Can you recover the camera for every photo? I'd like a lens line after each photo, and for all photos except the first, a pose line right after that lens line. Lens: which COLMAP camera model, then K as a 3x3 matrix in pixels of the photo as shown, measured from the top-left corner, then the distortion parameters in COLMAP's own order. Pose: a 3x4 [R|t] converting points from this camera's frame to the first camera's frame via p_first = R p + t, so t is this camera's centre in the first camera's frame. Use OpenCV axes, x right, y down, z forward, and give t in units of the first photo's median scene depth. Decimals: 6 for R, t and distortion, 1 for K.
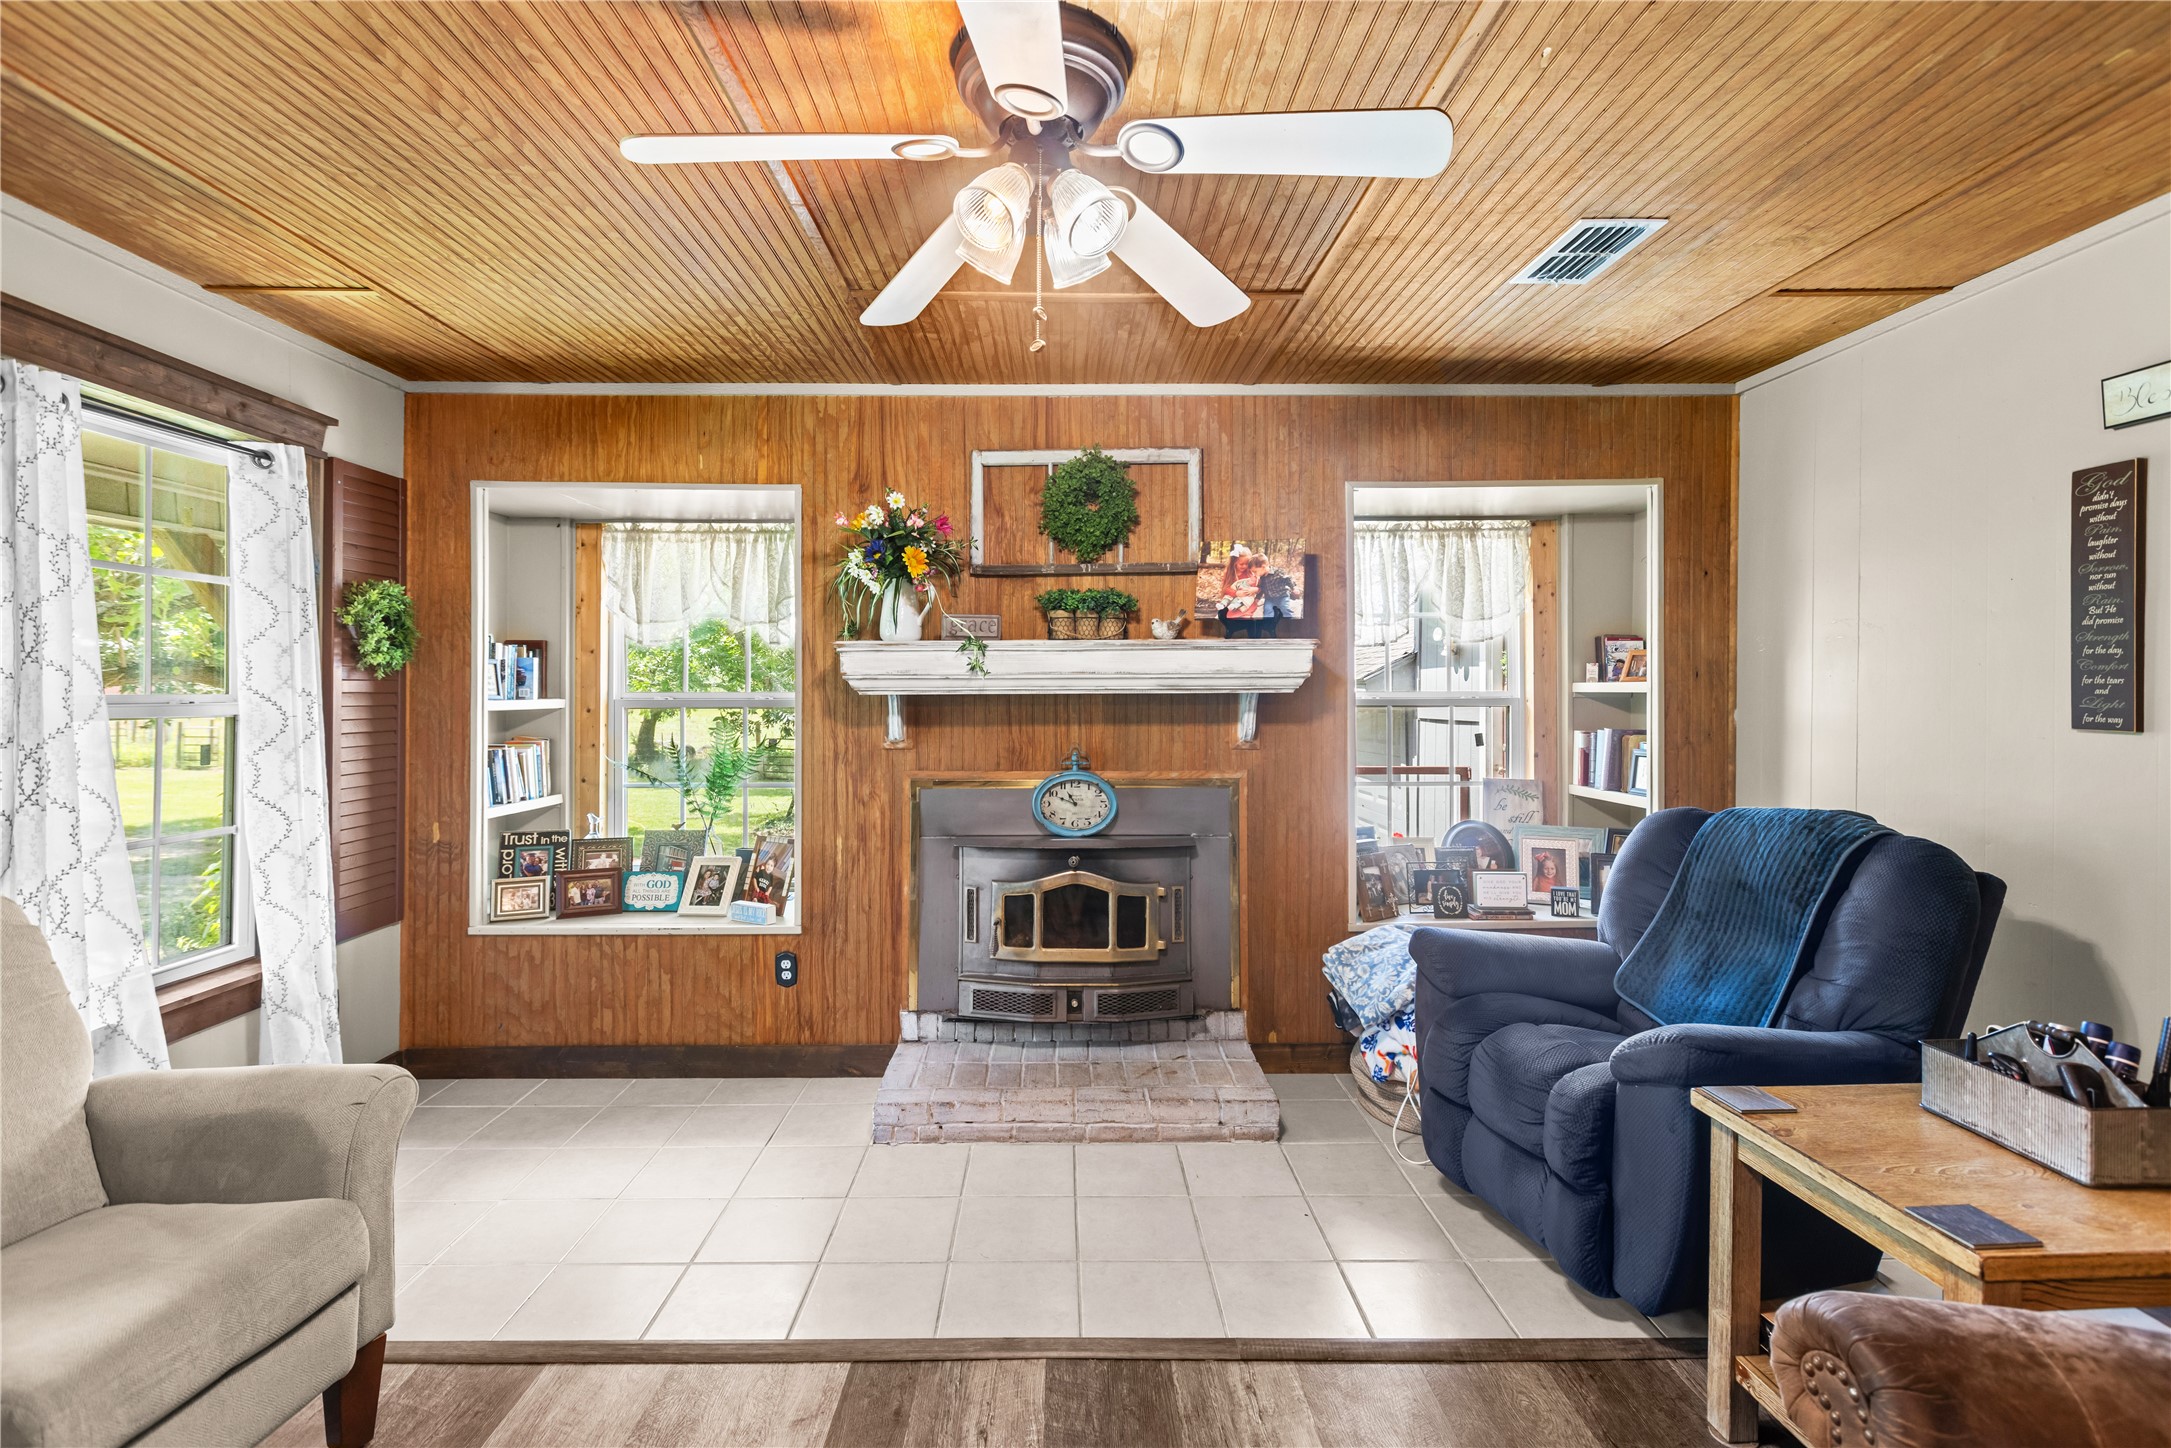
lens RADIAL K [[1005.6, 0, 1070.4], [0, 1005.6, 689.0], [0, 0, 1]] dist [0.001040, 0.000168]
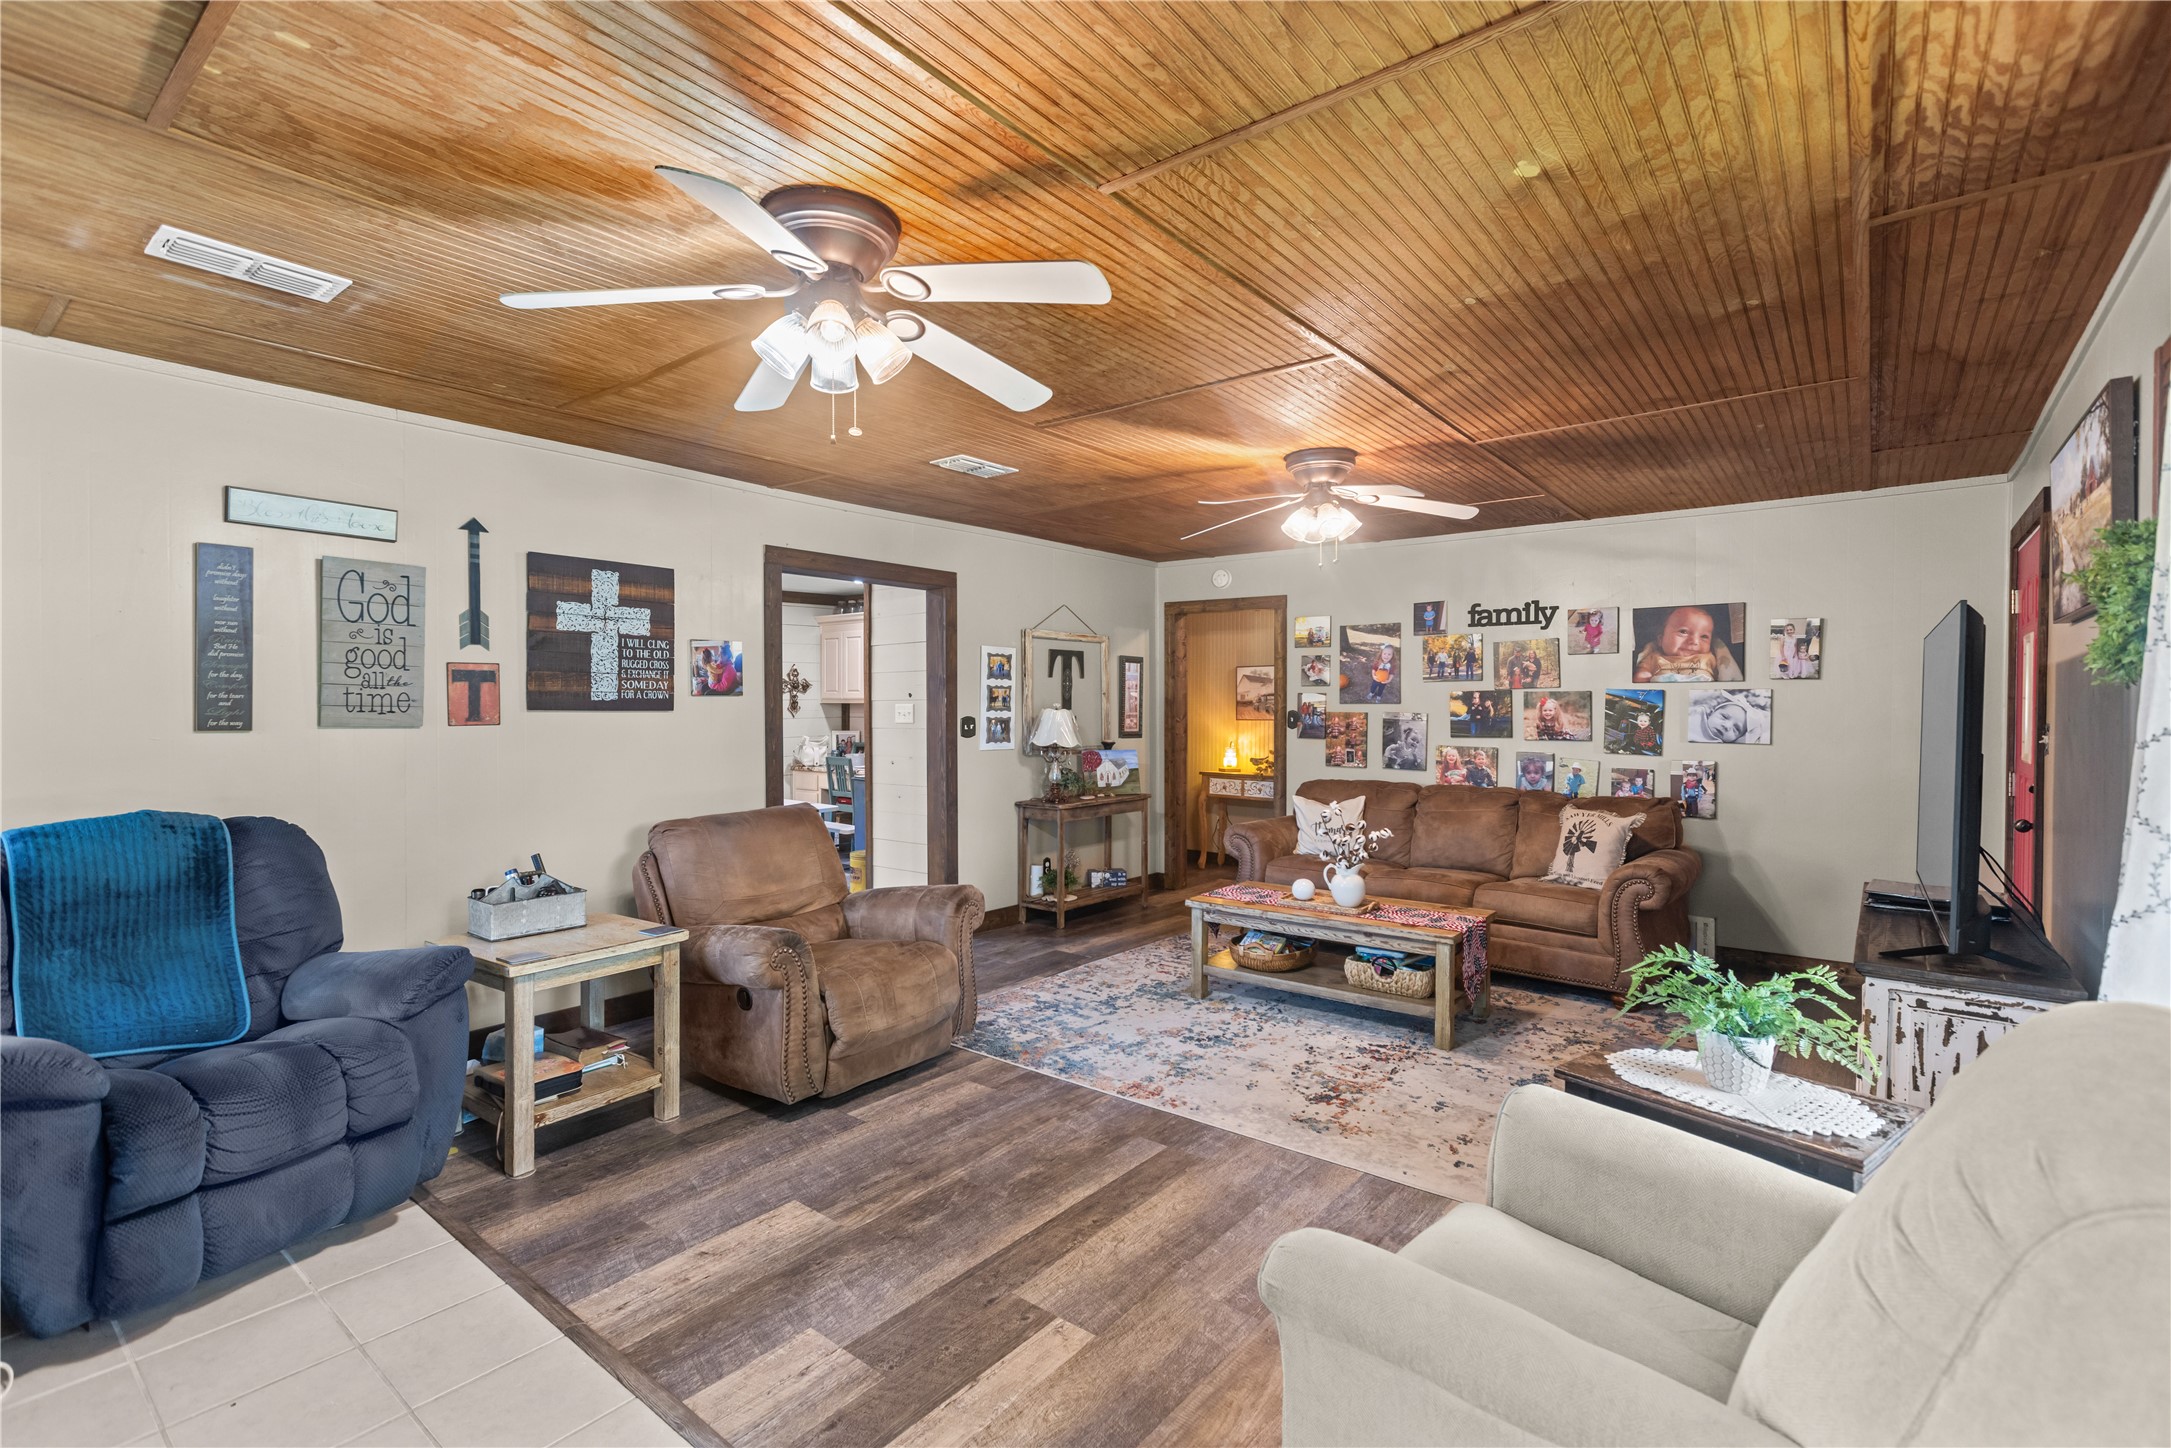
lens RADIAL K [[981.1, 0, 1083.3], [0, 981.1, 713.7], [0, 0, 1]] dist [0.001519, 0.000204]
pose [[-0.774806, -0.005841, 0.632172, -0.499404], [-0.003360, 0.999981, 0.005122, 0.003591], [-0.632190, 0.001845, -0.774811, 0.817167]]
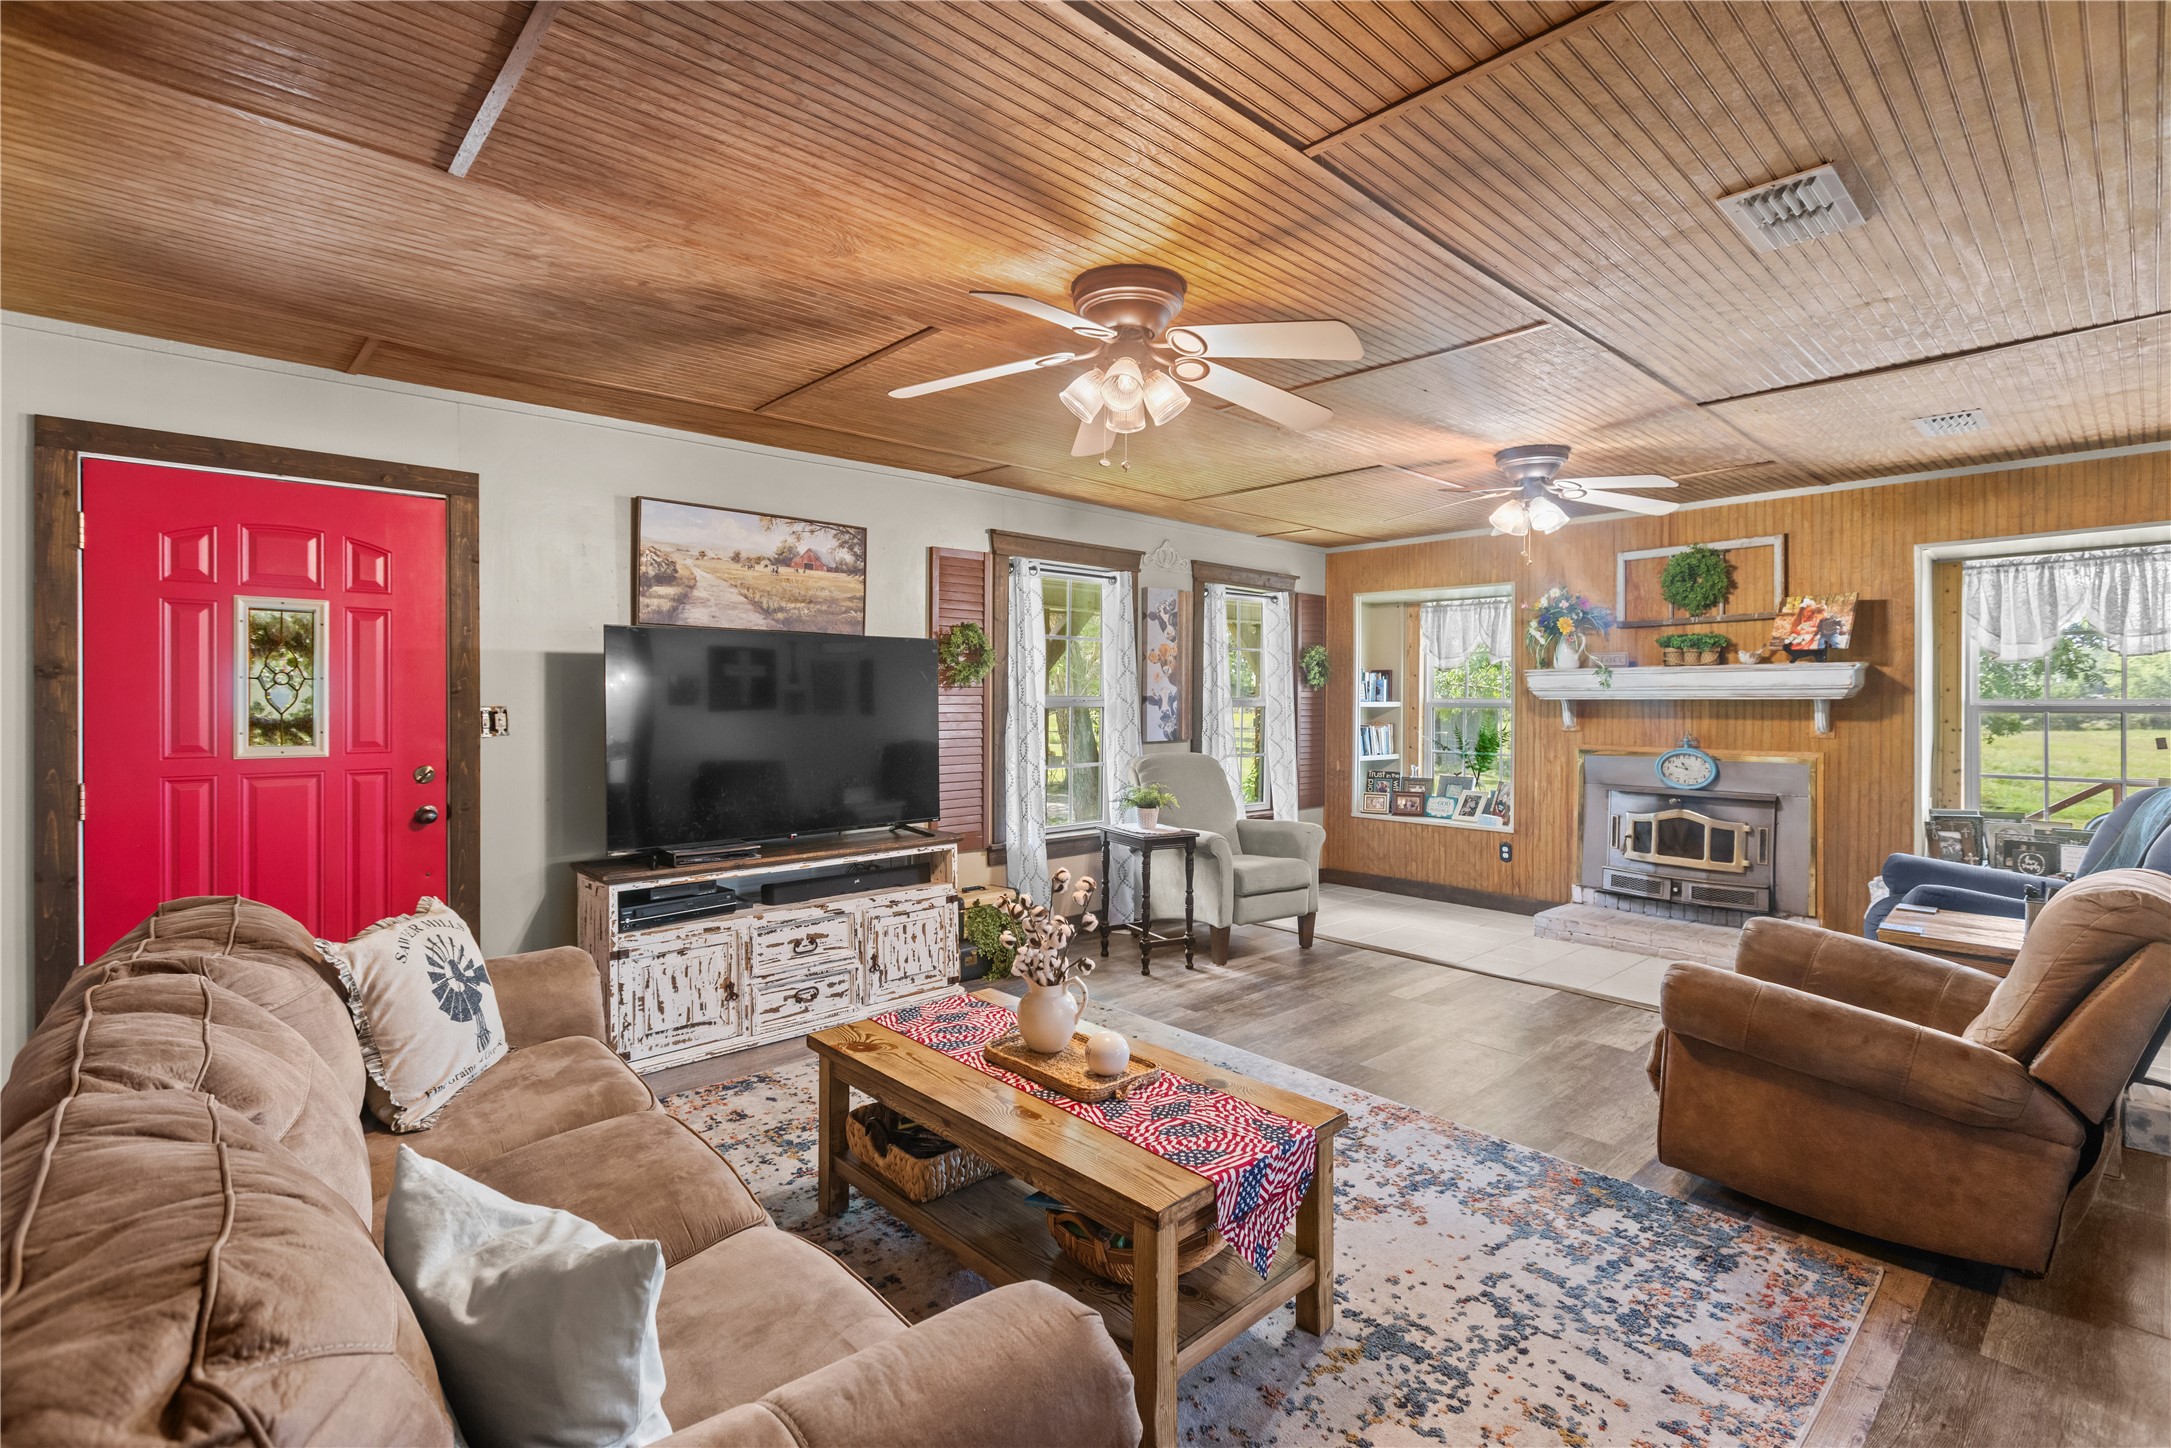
lens RADIAL K [[986.6, 0, 1085.0], [0, 986.6, 702.6], [0, 0, 1]] dist [-0.001177, 0.000024]
pose [[0.672544, 0.006027, -0.740032, 0.521759], [-0.002948, 0.999981, 0.005465, 0.004177], [0.740051, -0.001494, 0.672549, -0.751626]]
